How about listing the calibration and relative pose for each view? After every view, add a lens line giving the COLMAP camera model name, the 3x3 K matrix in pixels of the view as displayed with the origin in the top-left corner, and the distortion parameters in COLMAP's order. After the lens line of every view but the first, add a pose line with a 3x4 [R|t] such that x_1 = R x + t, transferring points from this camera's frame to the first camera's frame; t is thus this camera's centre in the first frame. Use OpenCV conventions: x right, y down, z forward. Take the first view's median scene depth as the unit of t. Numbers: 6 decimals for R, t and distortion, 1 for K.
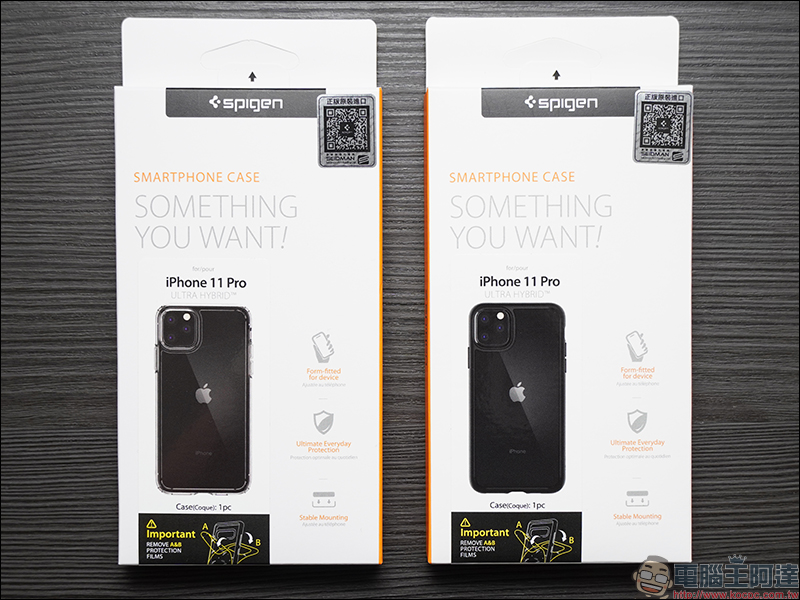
lens RADIAL K [[1159.6, 0, 401.8], [0, 1159.6, 323.5], [0, 0, 1]] dist [0.044538, 0.000000]
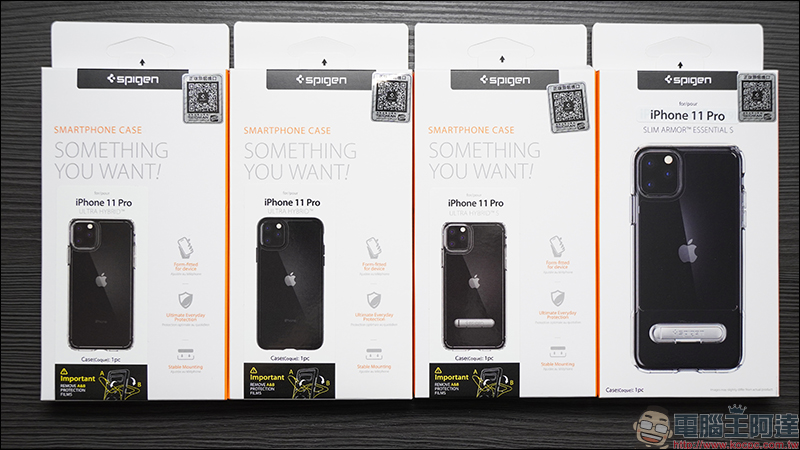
lens RADIAL K [[800.2, 0, 427.2], [0, 800.2, 200.4], [0, 0, 1]] dist [0.036589, 0.000000]
pose [[0.999993, 0.003269, -0.001909, 0.234763], [-0.003340, 0.999245, -0.038719, -0.000738], [0.001781, 0.038725, 0.999248, 0.002443]]
